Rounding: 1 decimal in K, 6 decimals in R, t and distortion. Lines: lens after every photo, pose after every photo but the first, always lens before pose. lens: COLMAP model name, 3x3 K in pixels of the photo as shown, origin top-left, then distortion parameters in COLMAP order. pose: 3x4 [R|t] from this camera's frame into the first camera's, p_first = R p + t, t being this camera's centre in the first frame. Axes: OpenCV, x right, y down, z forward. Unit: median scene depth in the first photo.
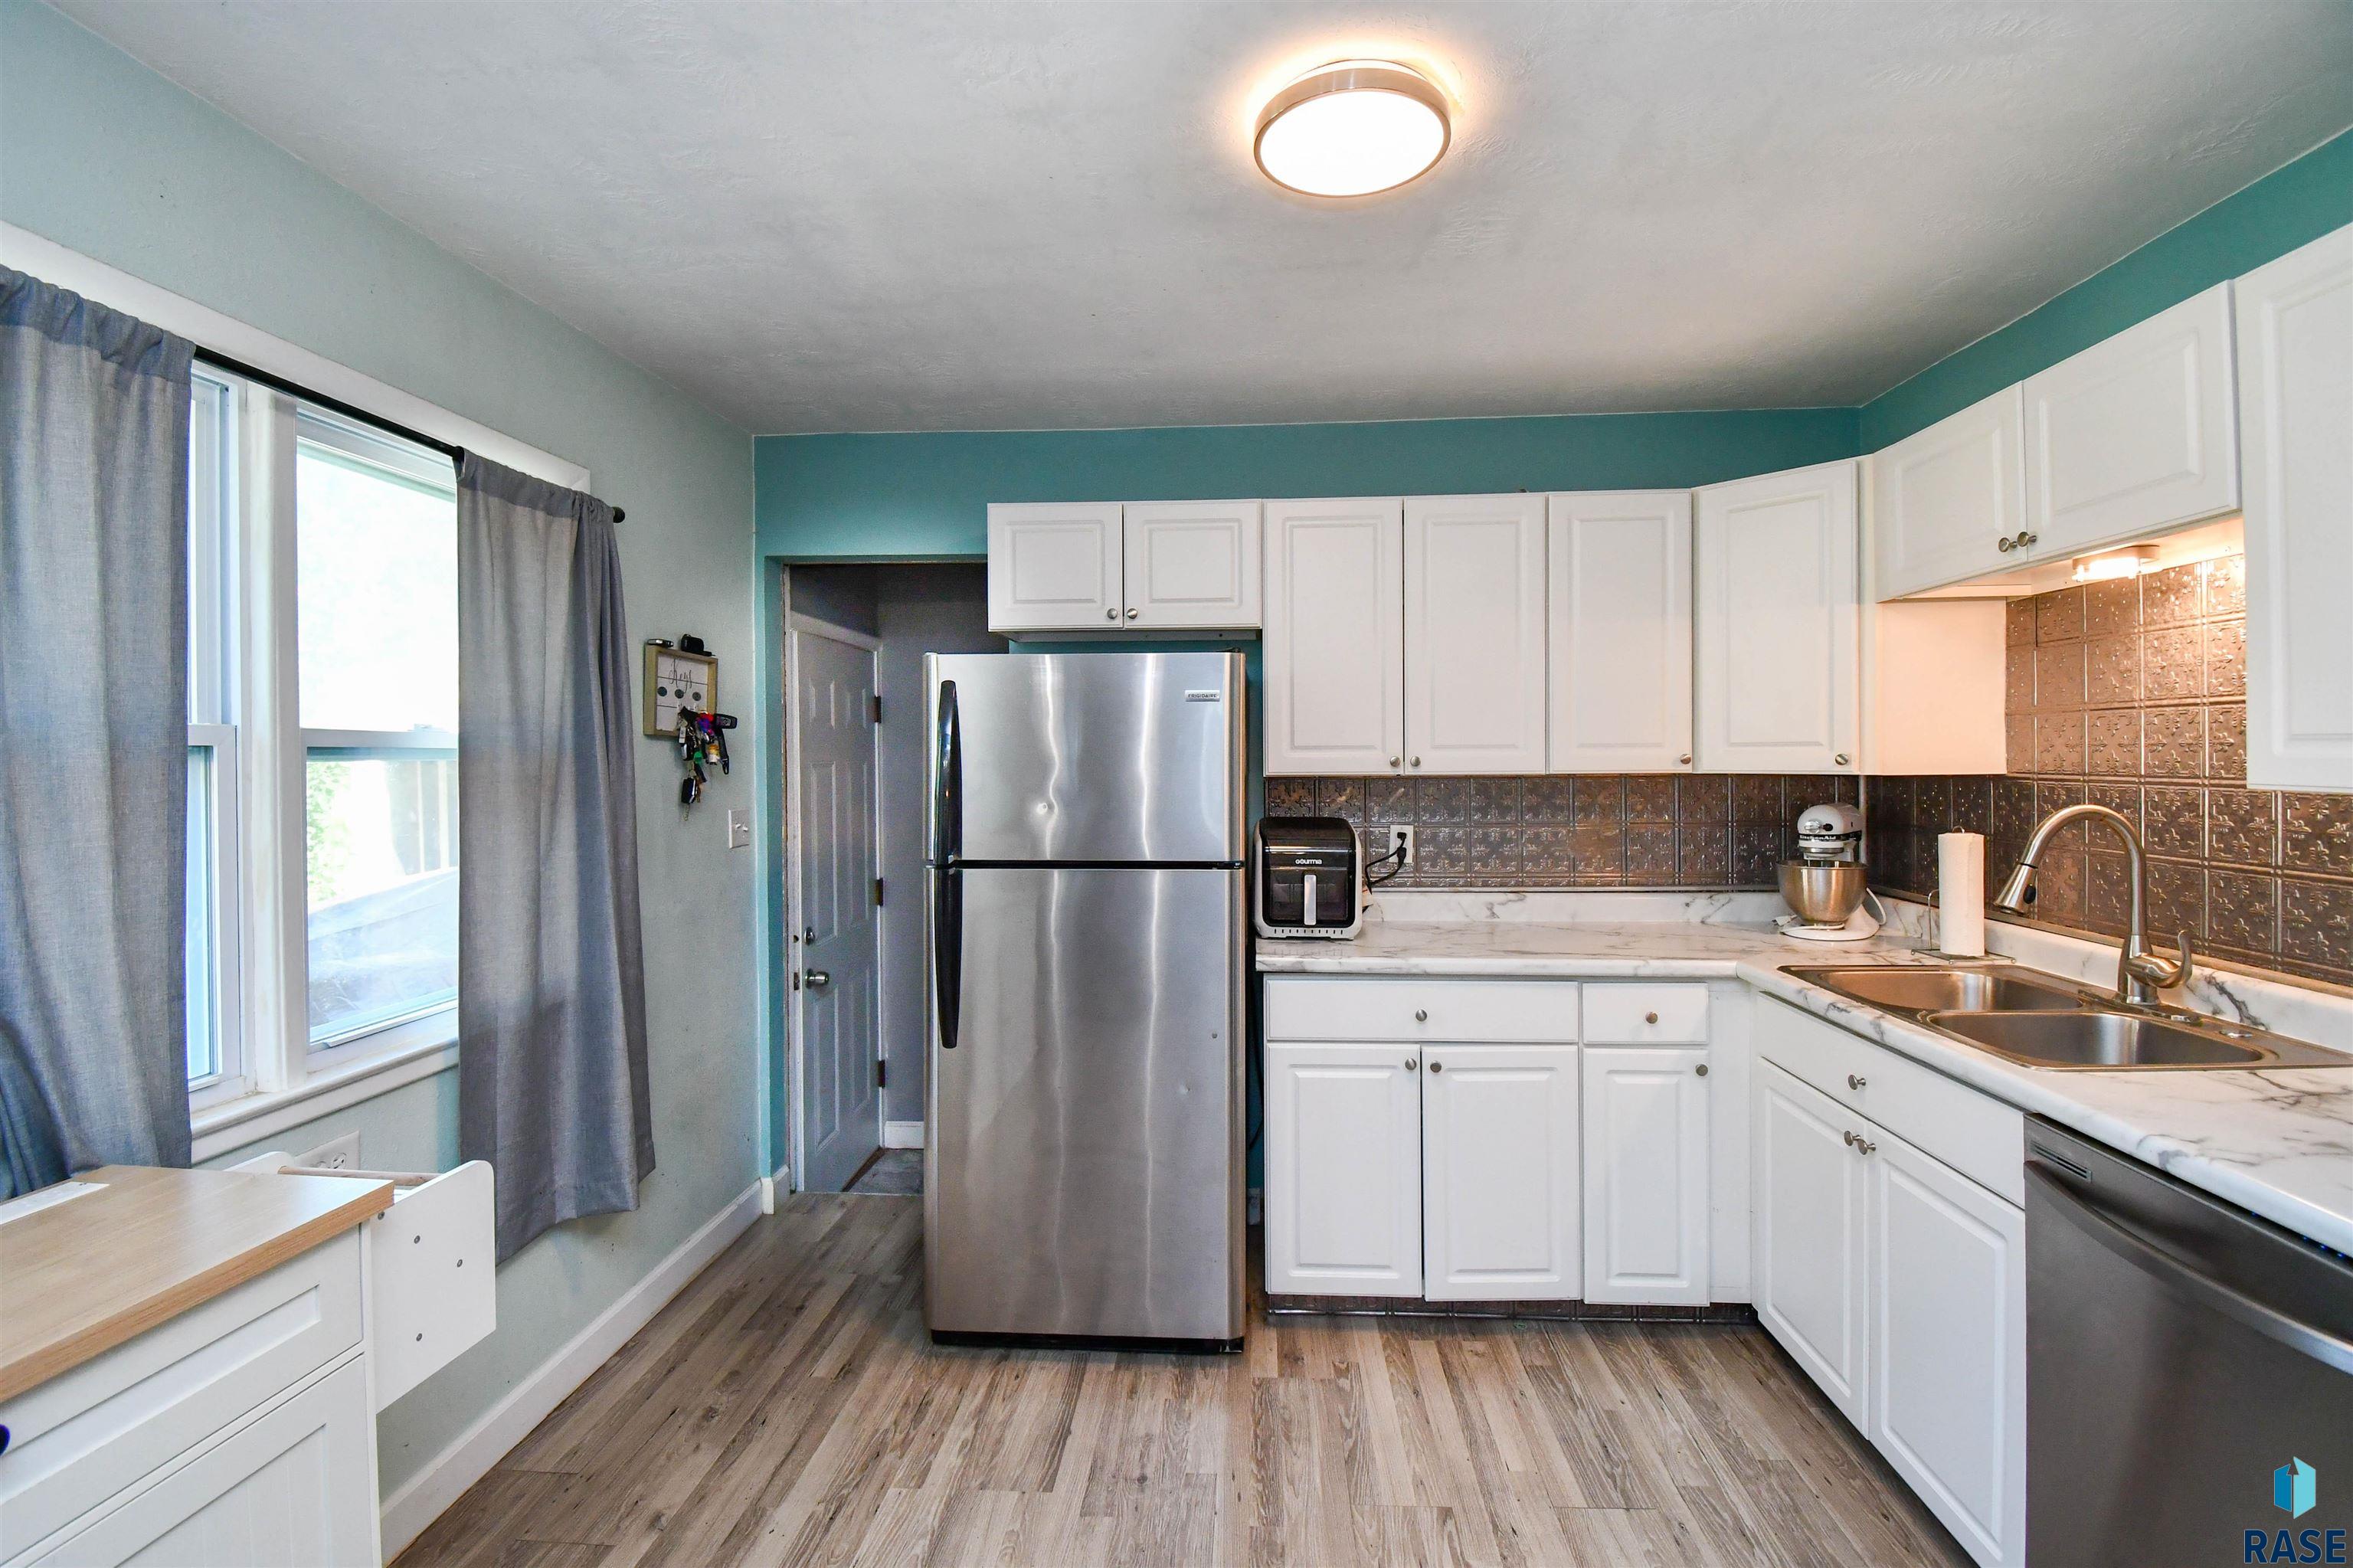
lens RADIAL K [[1066.6, 0, 1180.3], [0, 1066.6, 762.4], [0, 0, 1]] dist [0.025308, -0.027974]
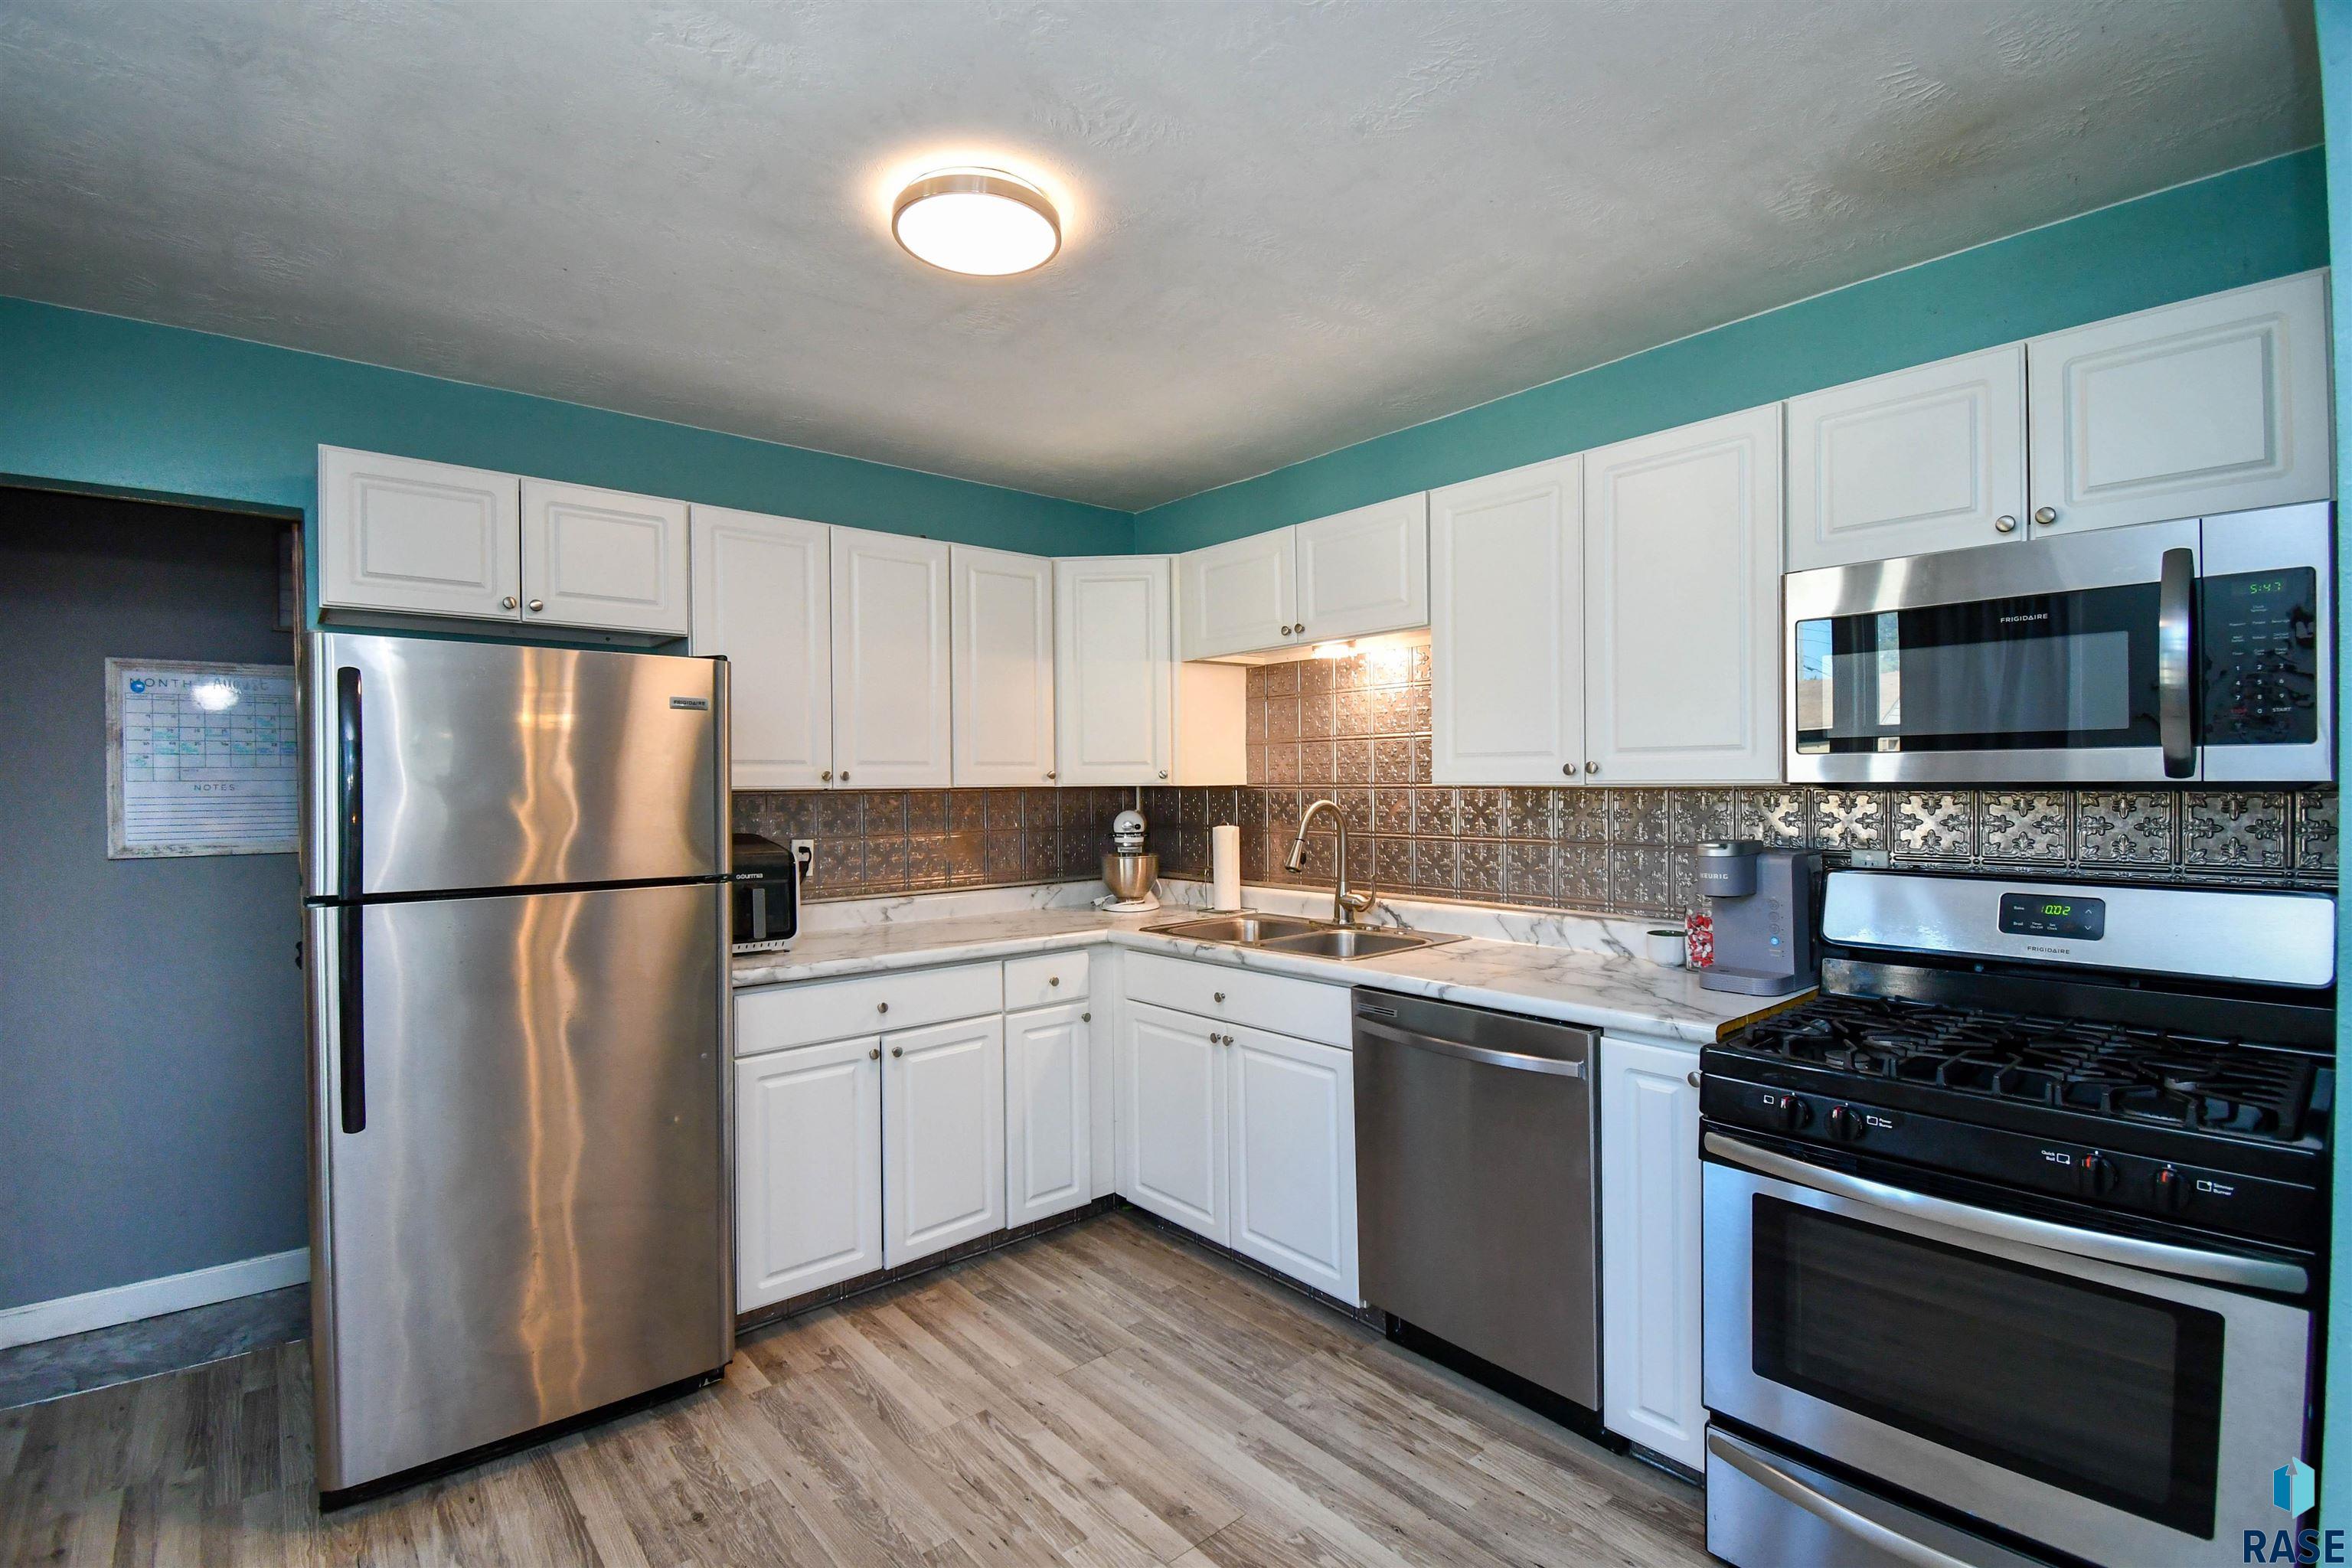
lens RADIAL K [[1070.4, 0, 1161.0], [0, 1070.4, 789.3], [0, 0, 1]] dist [0.025746, -0.027587]
pose [[0.728767, -0.003823, 0.684751, -0.322300], [0.007303, 0.999971, -0.002190, 0.019499], [-0.684723, 0.006596, 0.728774, 0.010485]]
